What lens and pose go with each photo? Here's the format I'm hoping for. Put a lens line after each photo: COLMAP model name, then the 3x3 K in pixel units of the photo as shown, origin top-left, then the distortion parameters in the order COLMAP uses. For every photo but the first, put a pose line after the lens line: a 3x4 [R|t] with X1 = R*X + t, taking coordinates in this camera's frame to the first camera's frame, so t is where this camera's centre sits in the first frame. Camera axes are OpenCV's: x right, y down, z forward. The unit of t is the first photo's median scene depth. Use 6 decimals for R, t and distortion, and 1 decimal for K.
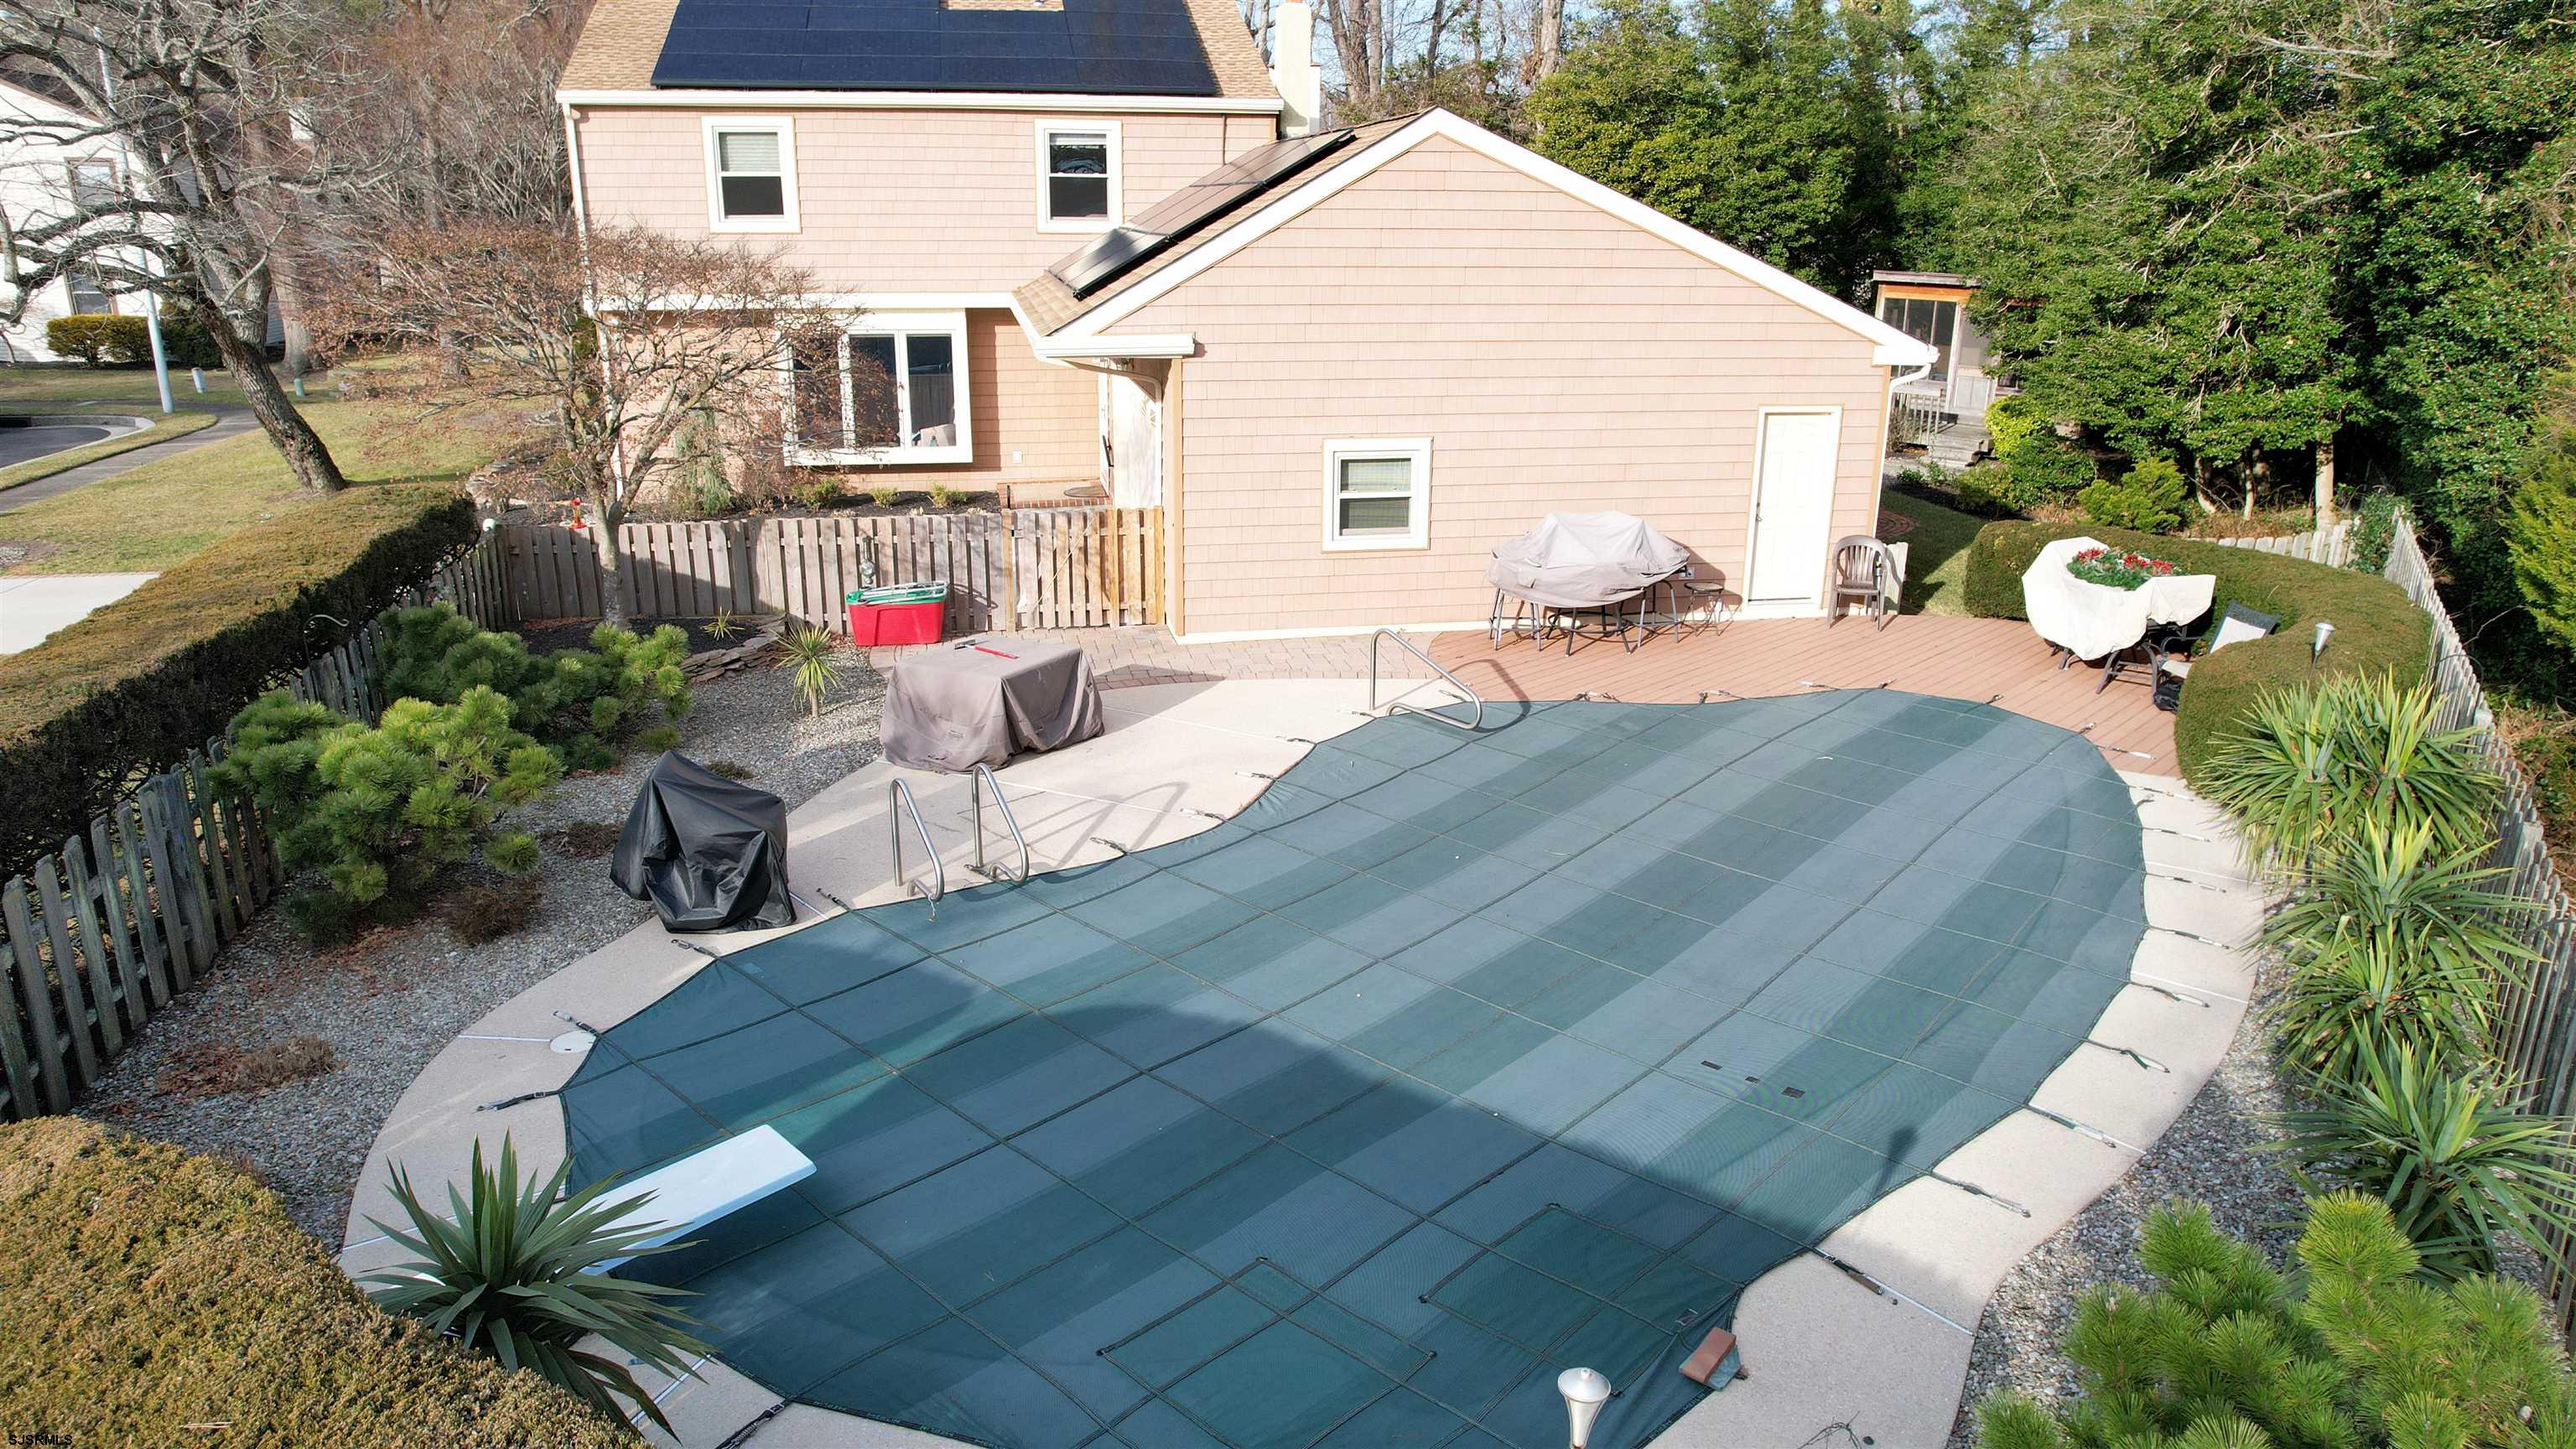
lens RADIAL K [[1671.8, 0, 1288.0], [0, 1671.8, 724.5], [0, 0, 1]] dist [-0.078119, 0.074920]
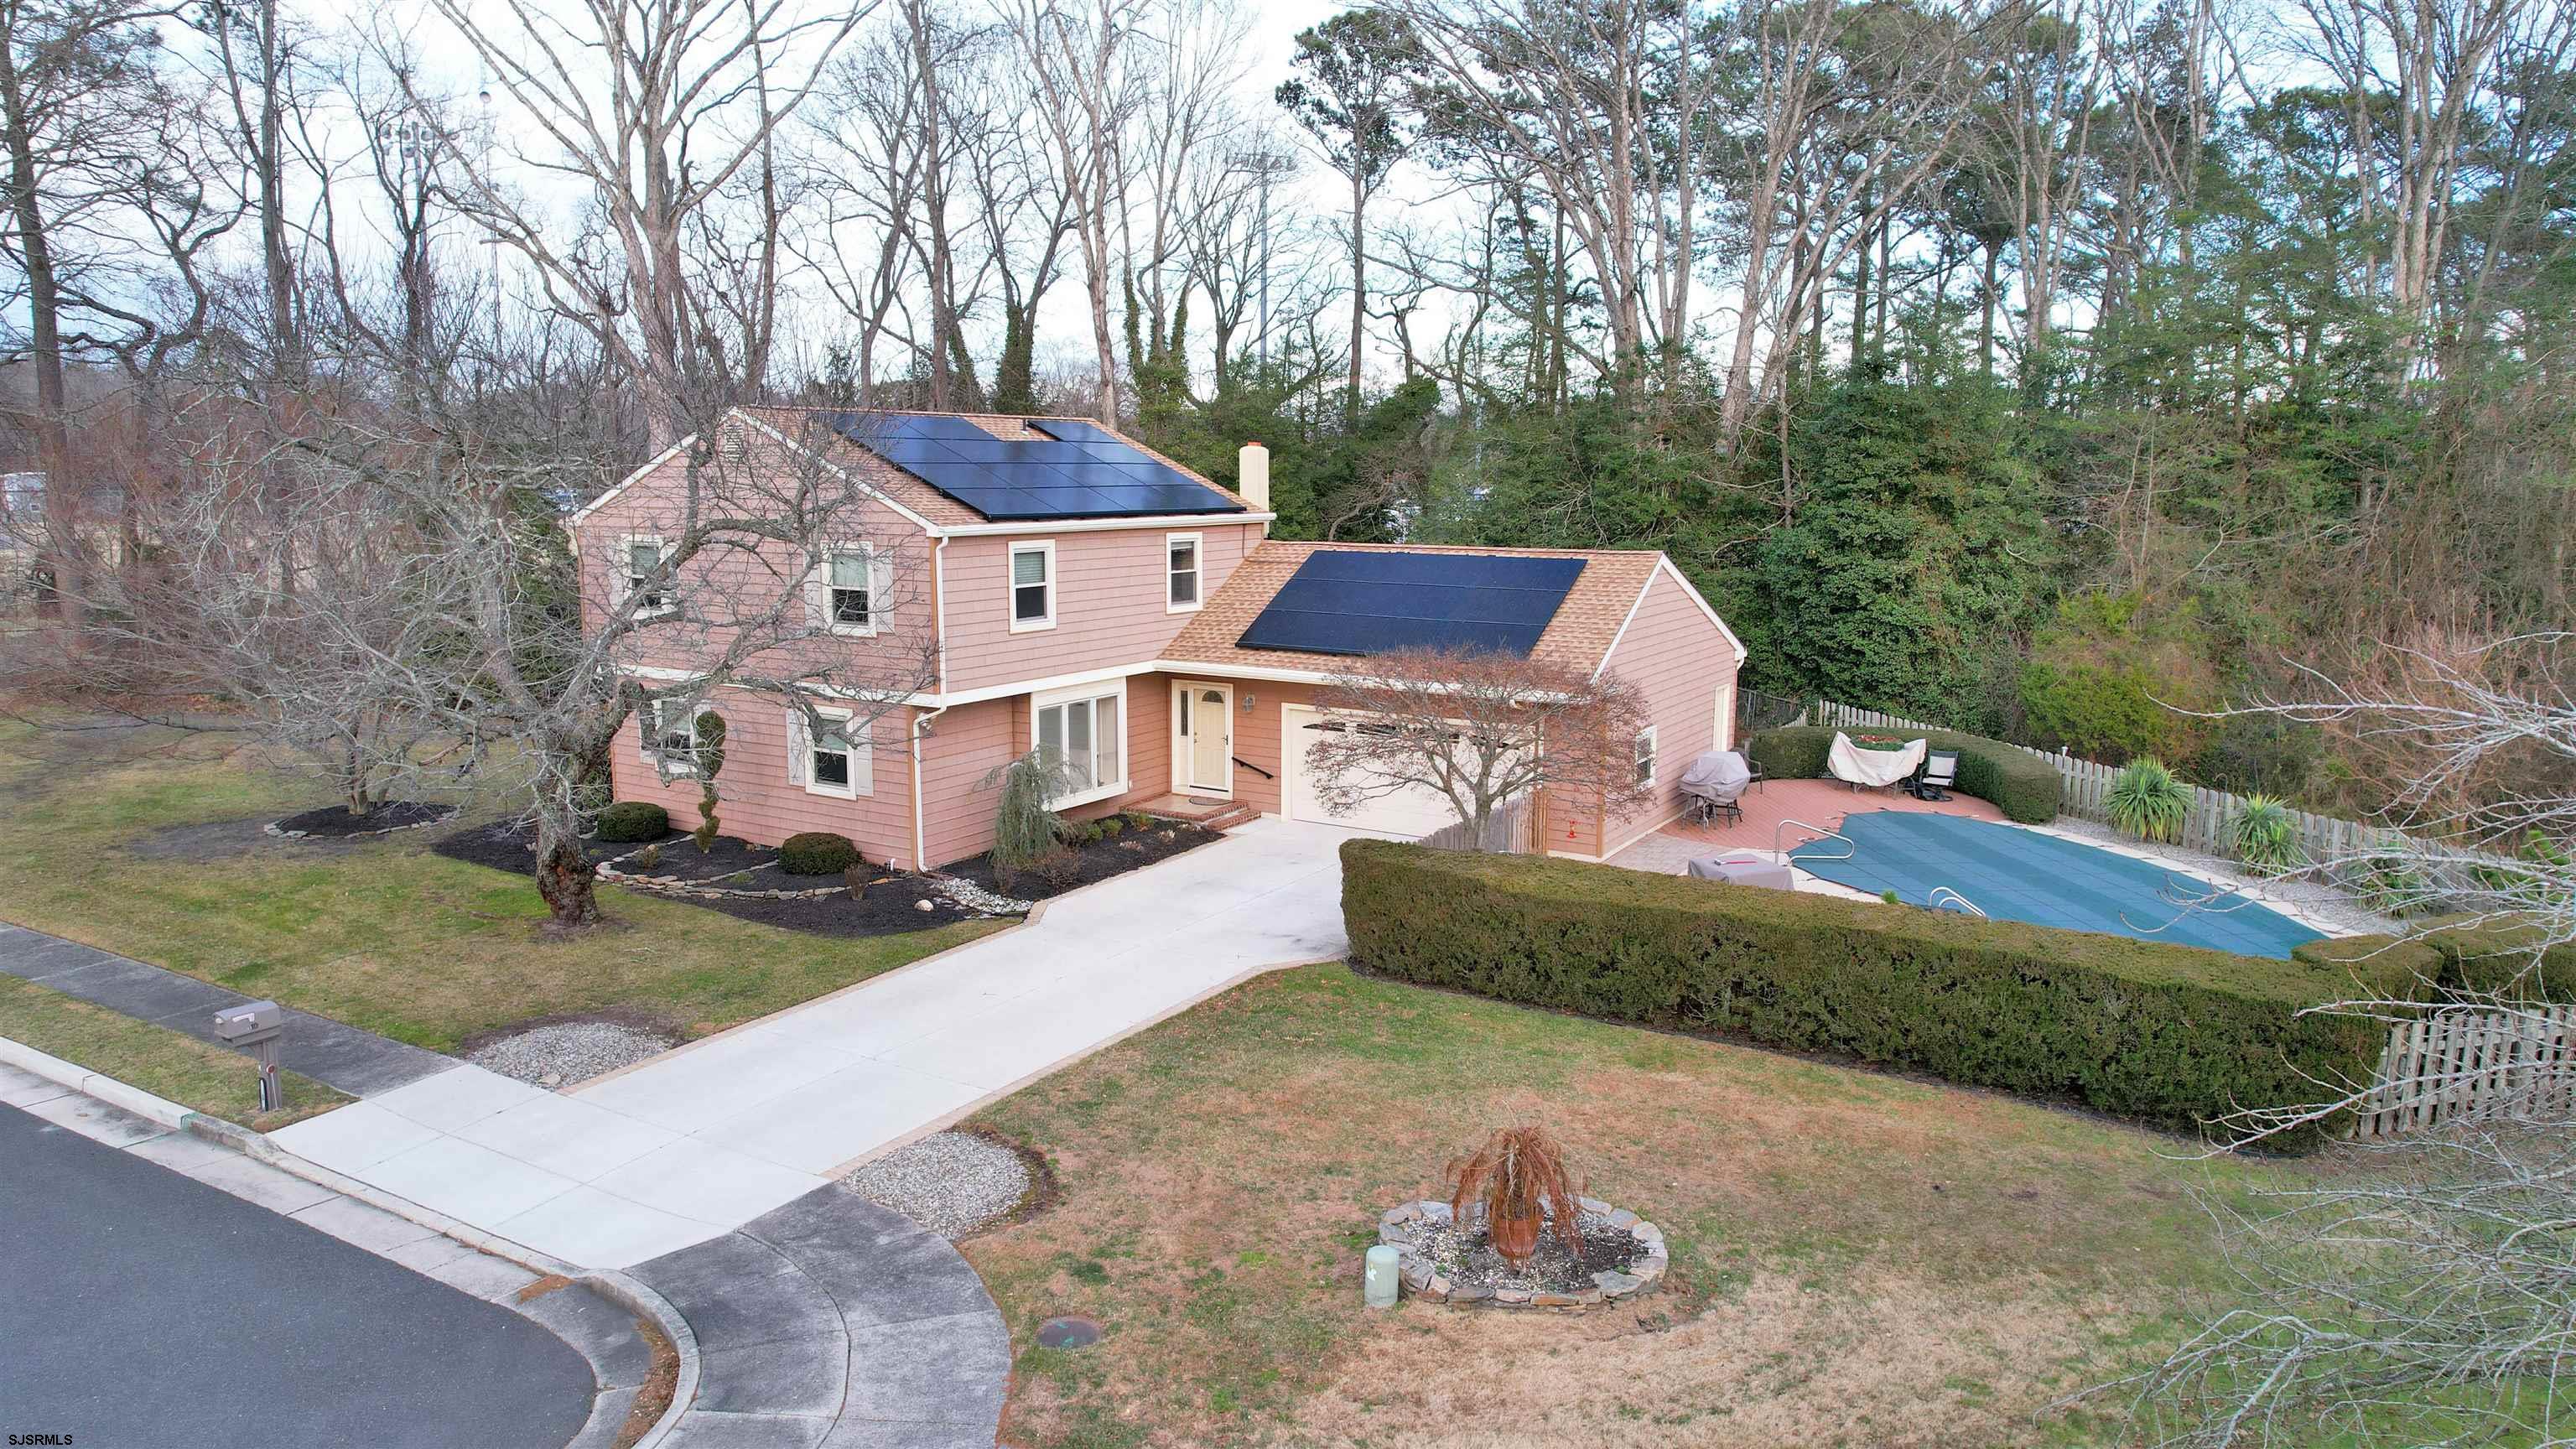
lens RADIAL K [[1671.8, 0, 1288.0], [0, 1671.8, 724.5], [0, 0, 1]] dist [-0.078119, 0.074920]
pose [[0.671723, -0.119610, 0.731083, -1.555481], [0.222783, 0.973812, -0.045372, -0.185914], [-0.706510, 0.193350, 0.680779, 0.052597]]
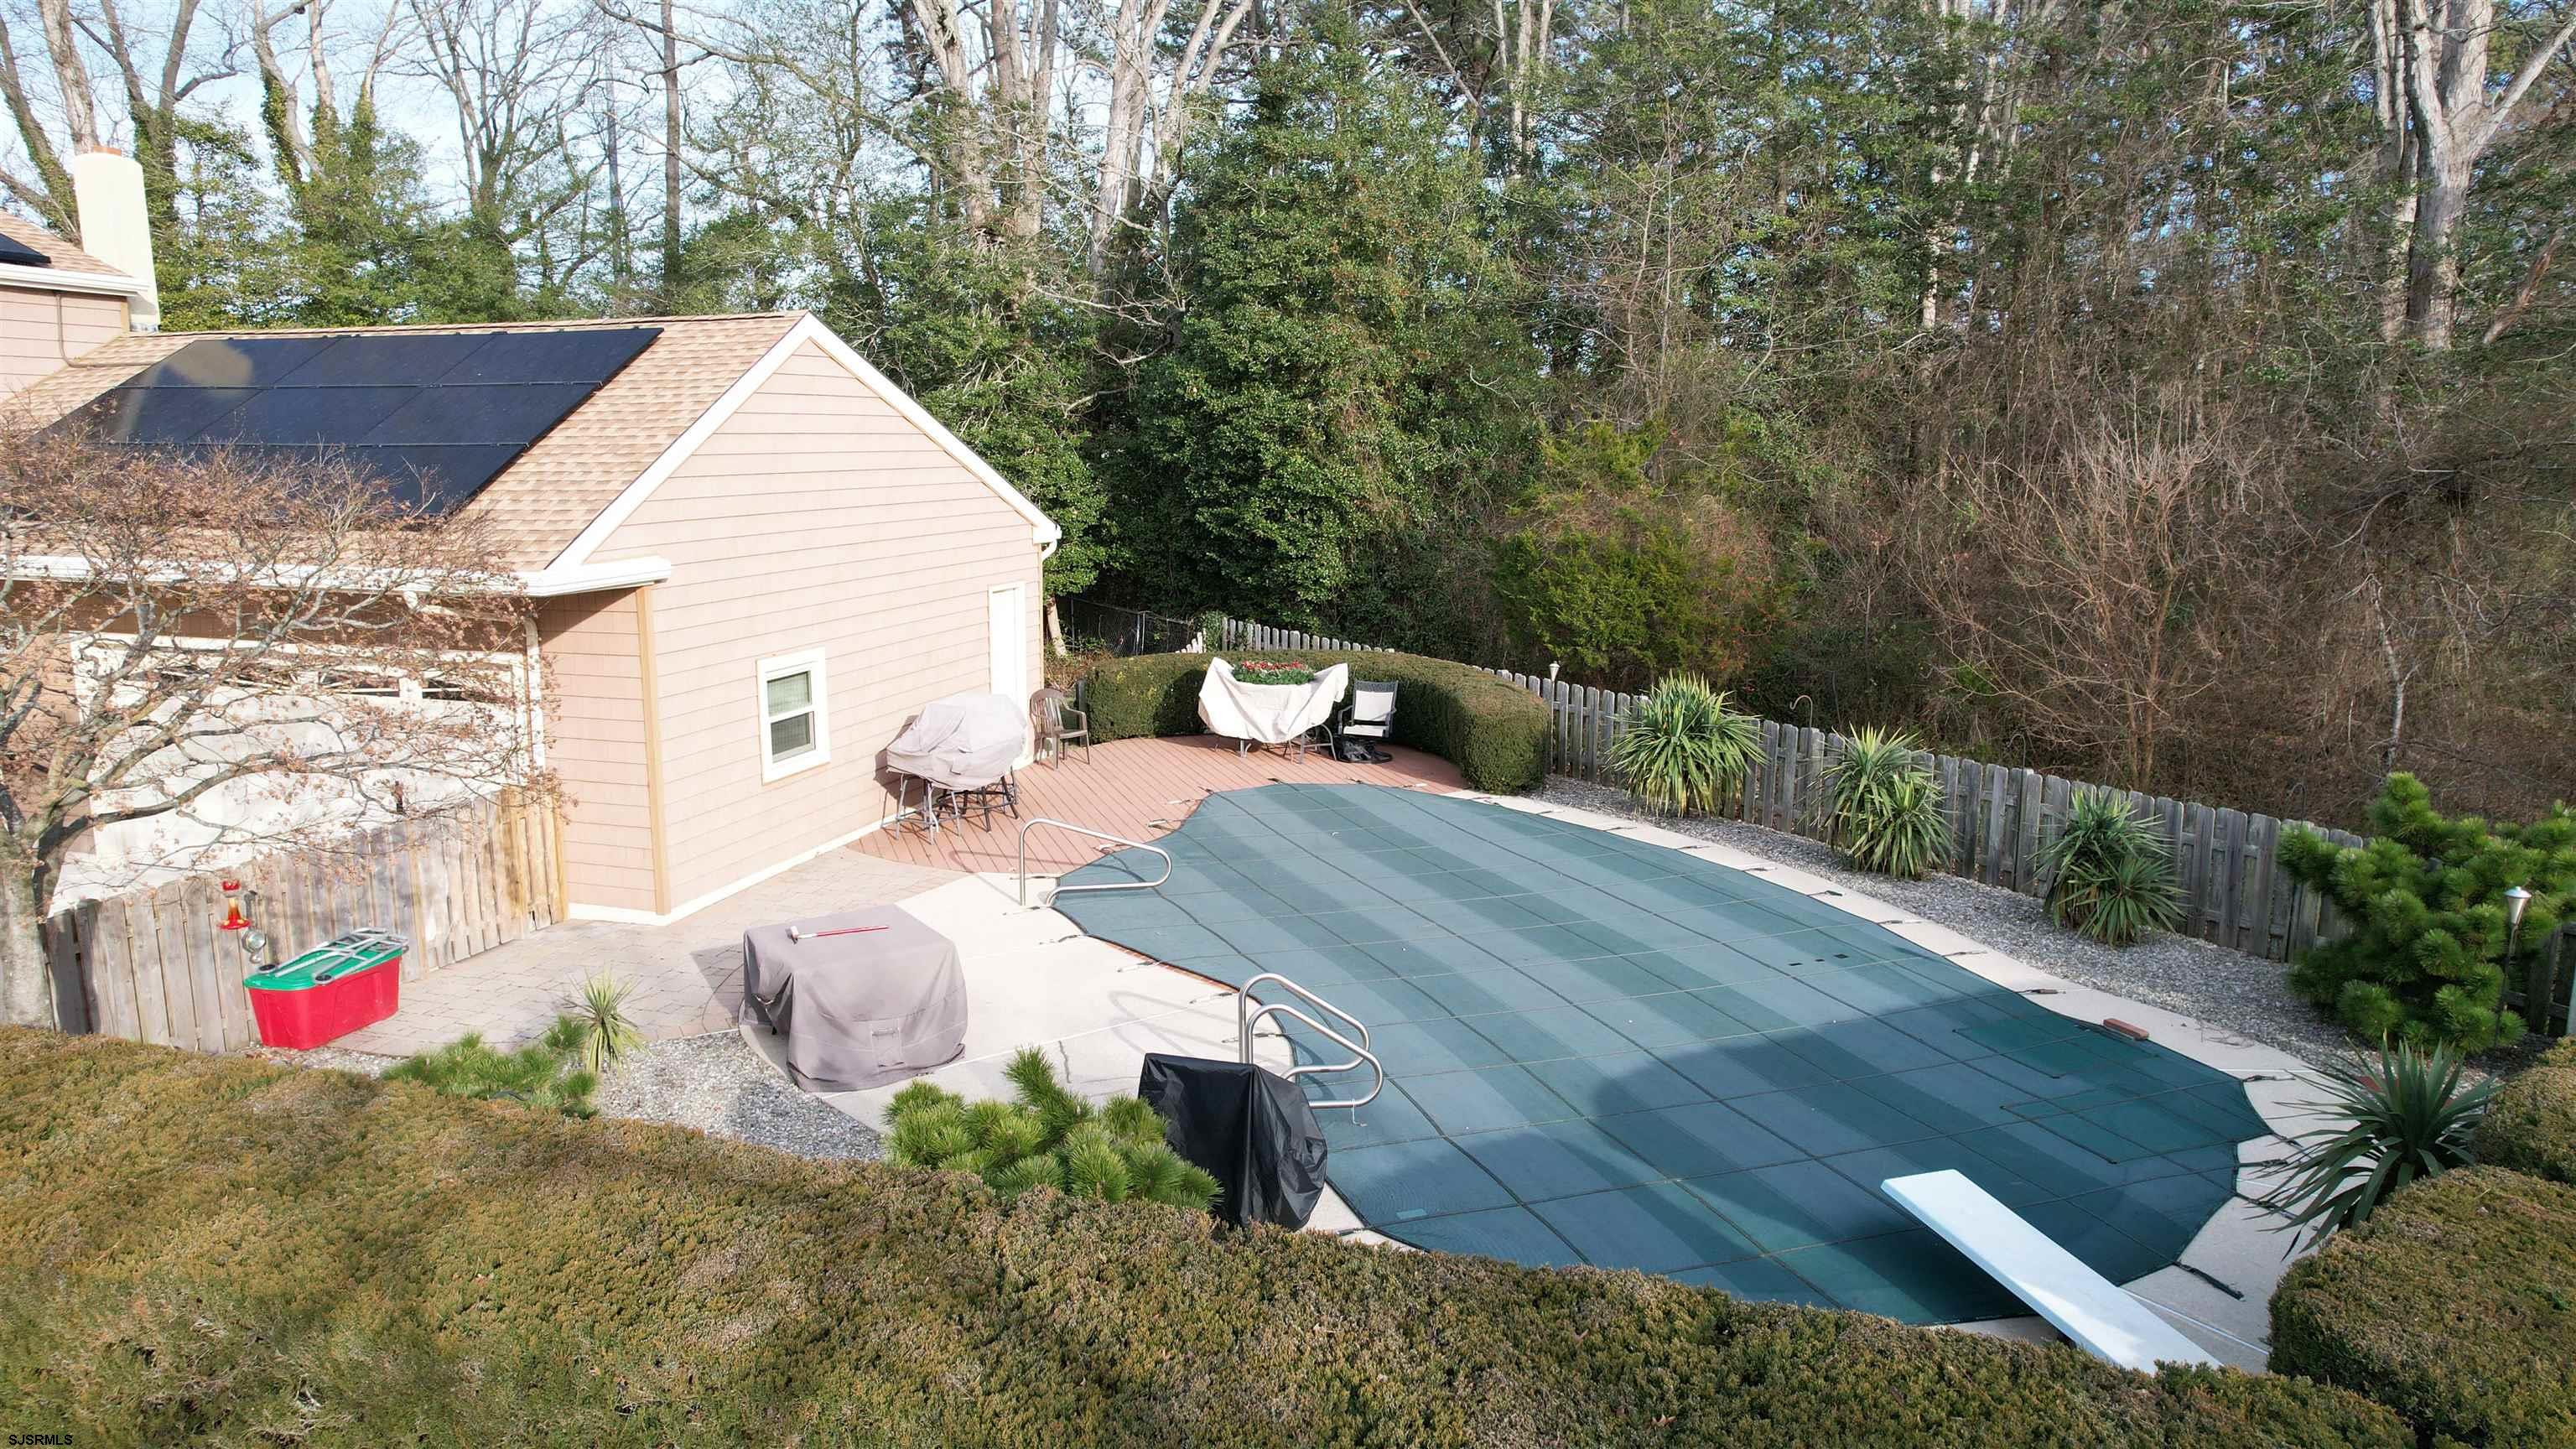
lens RADIAL K [[1671.8, 0, 1288.0], [0, 1671.8, 724.5], [0, 0, 1]] dist [-0.078119, 0.074920]
pose [[0.452018, -0.157028, 0.878078, -0.661673], [0.264150, 0.963795, 0.036378, -0.096585], [-0.852000, 0.215501, 0.477132, 0.337744]]
